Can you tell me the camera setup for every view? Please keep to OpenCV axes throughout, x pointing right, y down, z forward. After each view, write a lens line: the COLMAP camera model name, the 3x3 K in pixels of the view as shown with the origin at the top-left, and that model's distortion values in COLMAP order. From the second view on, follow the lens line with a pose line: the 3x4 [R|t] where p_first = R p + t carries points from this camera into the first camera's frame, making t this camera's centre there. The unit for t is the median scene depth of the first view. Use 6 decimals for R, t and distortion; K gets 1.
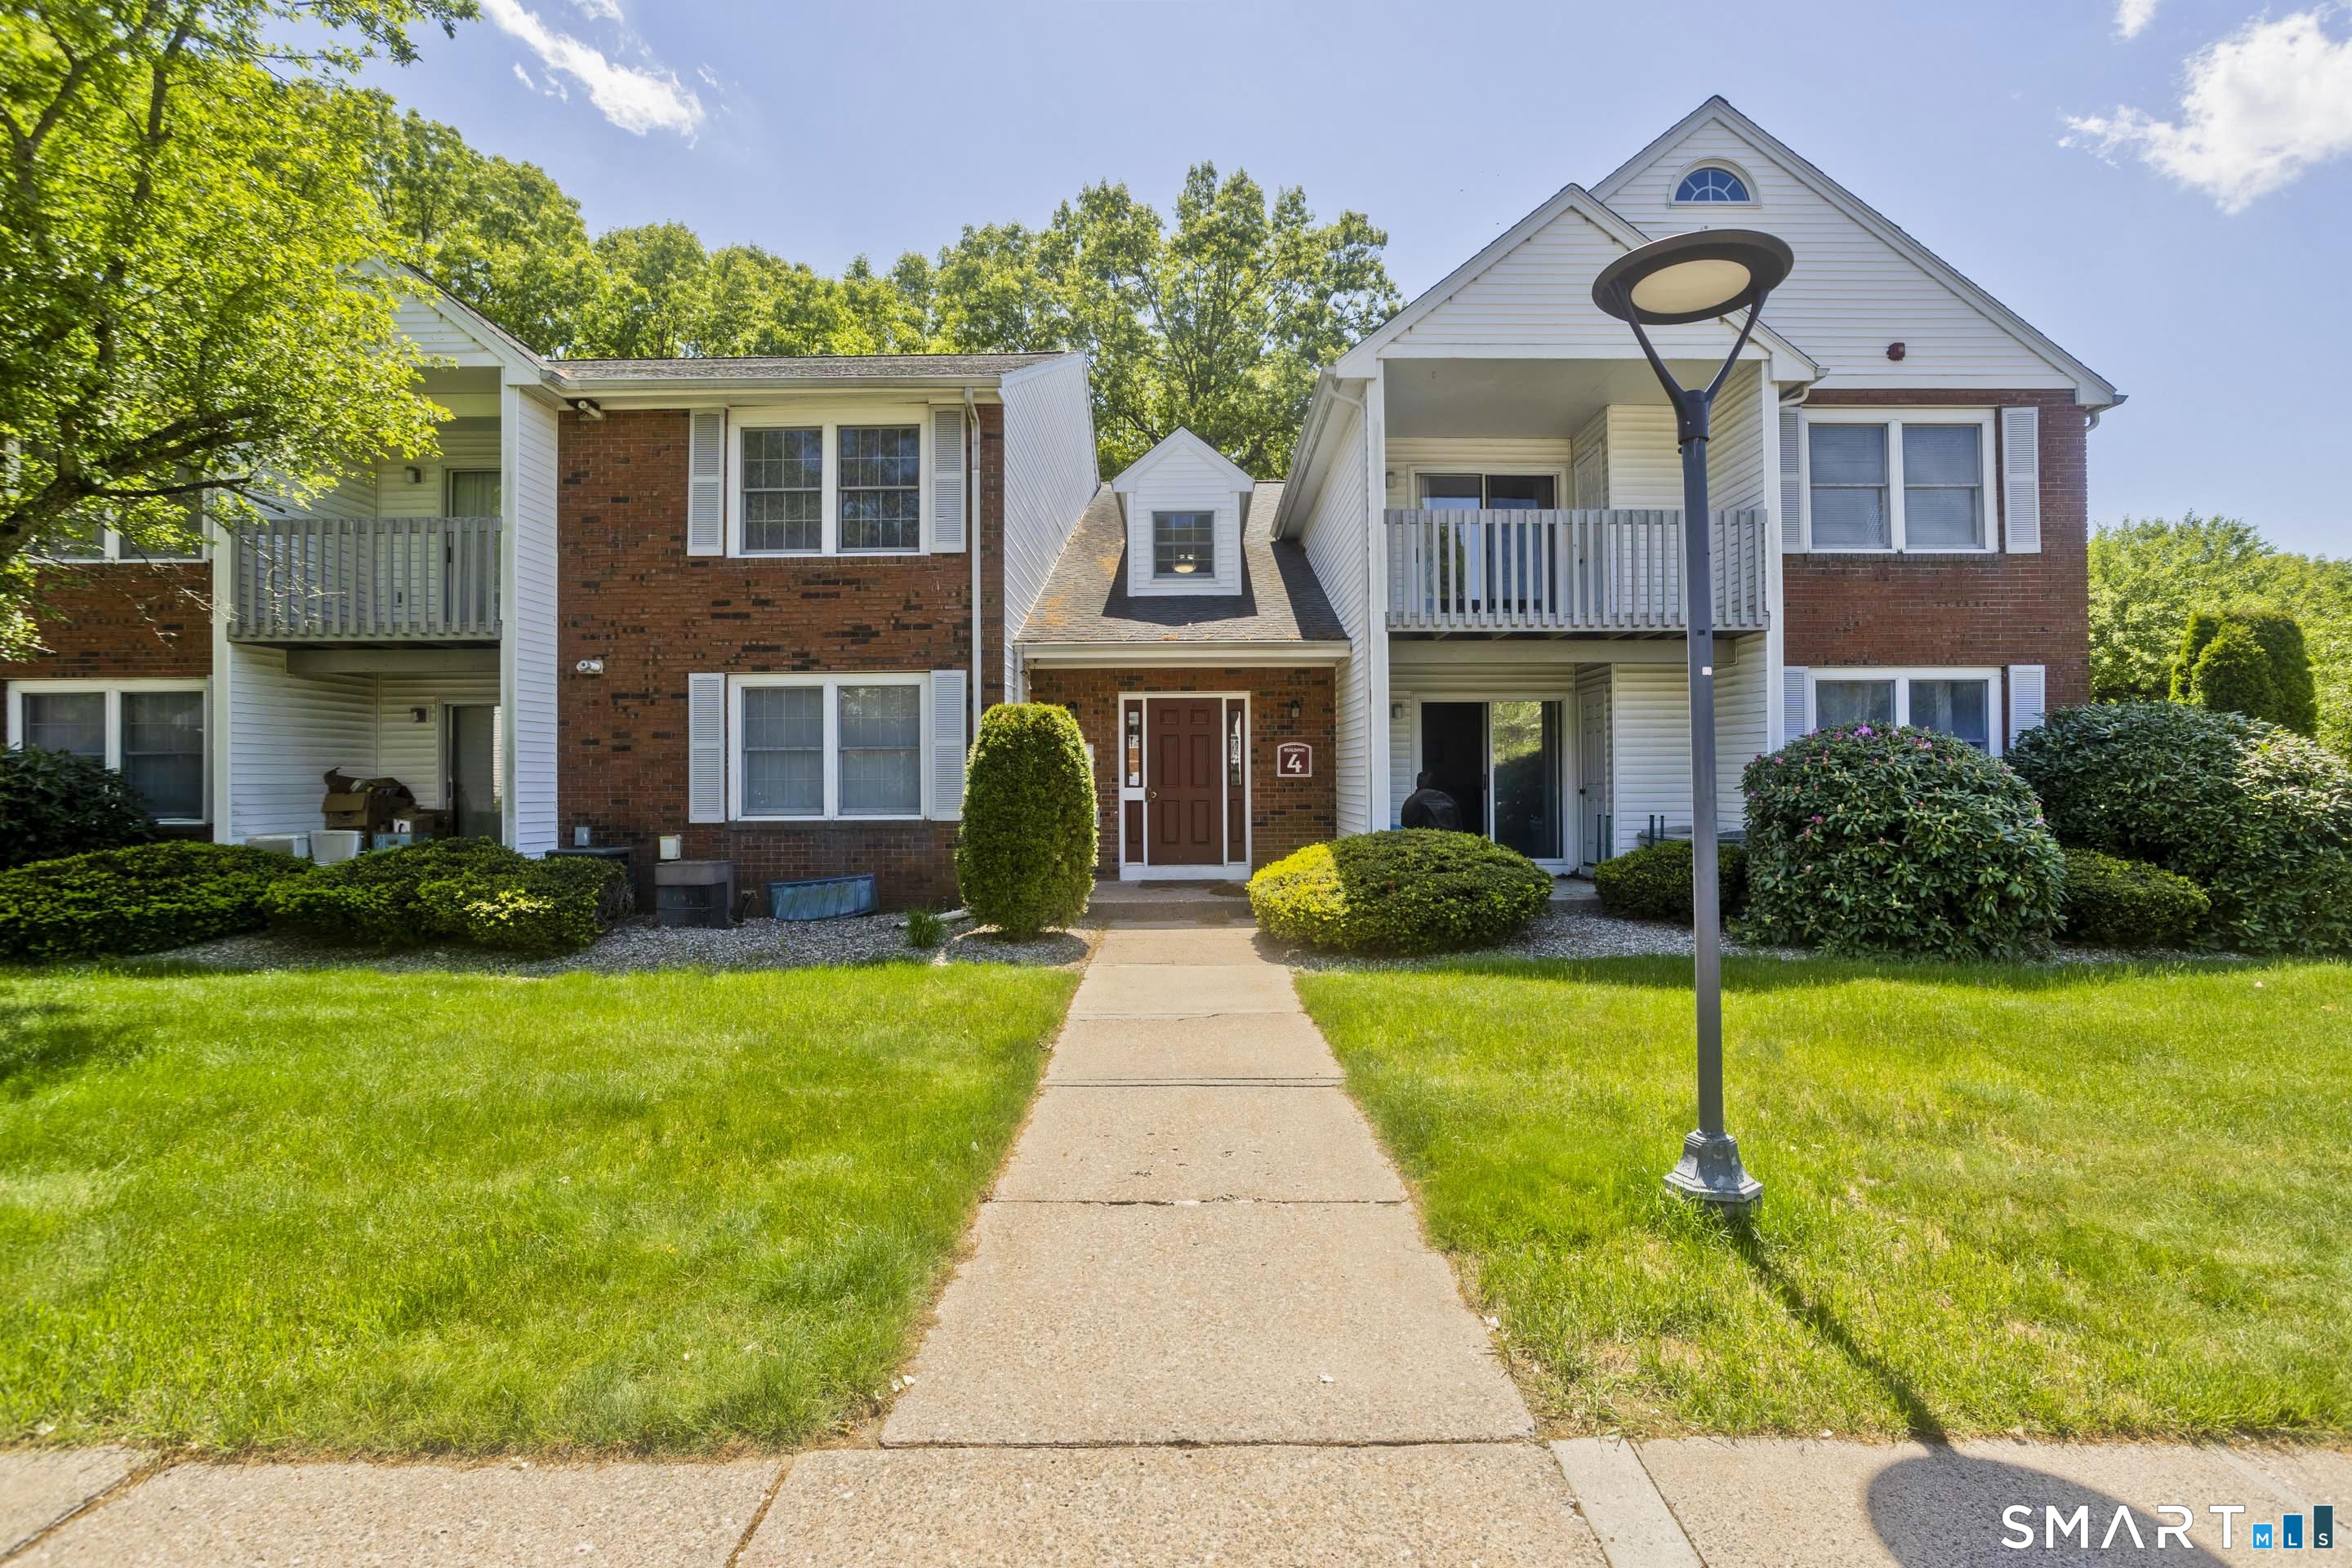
lens RADIAL K [[1162.3, 0, 1162.6], [0, 1162.3, 785.9], [0, 0, 1]] dist [-0.029885, 0.015318]
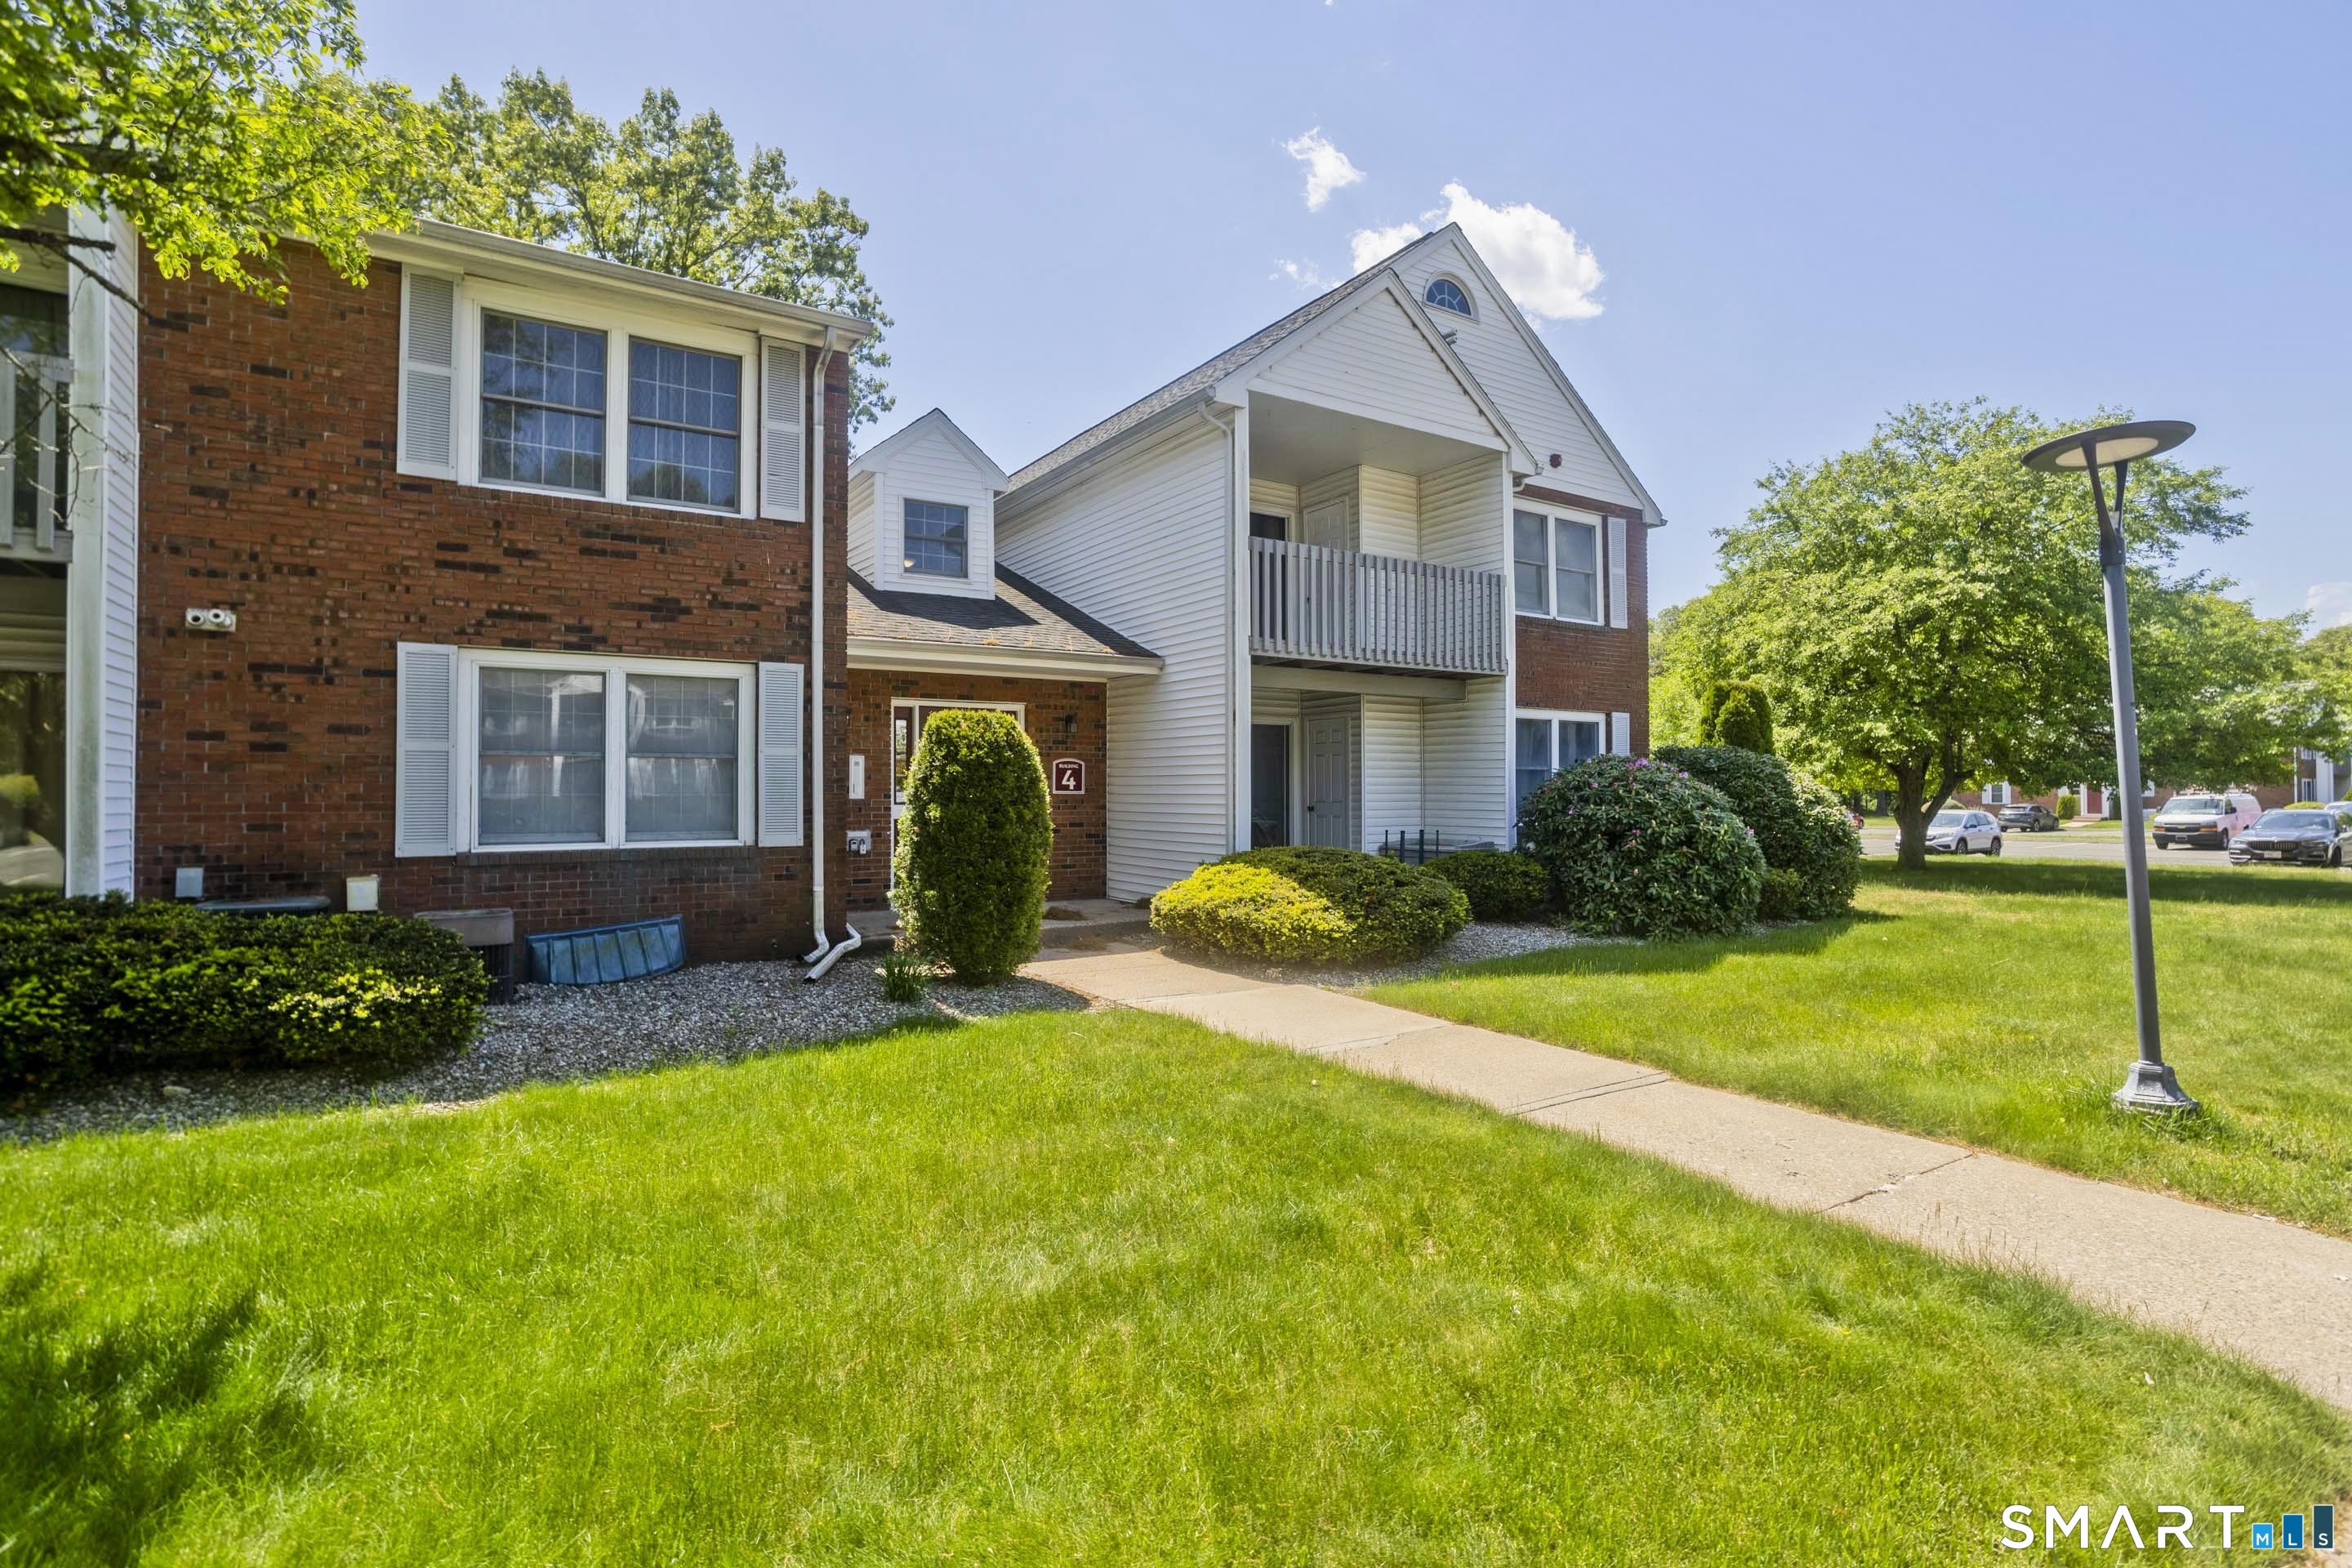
lens RADIAL K [[1162.3, 0, 1235.3], [0, 1162.3, 788.5], [0, 0, 1]] dist [-0.029885, 0.015318]
pose [[0.829496, 0.007703, 0.558459, -0.373851], [-0.003410, 0.999956, -0.008727, -0.004963], [-0.558502, 0.005335, 0.829486, 0.145169]]
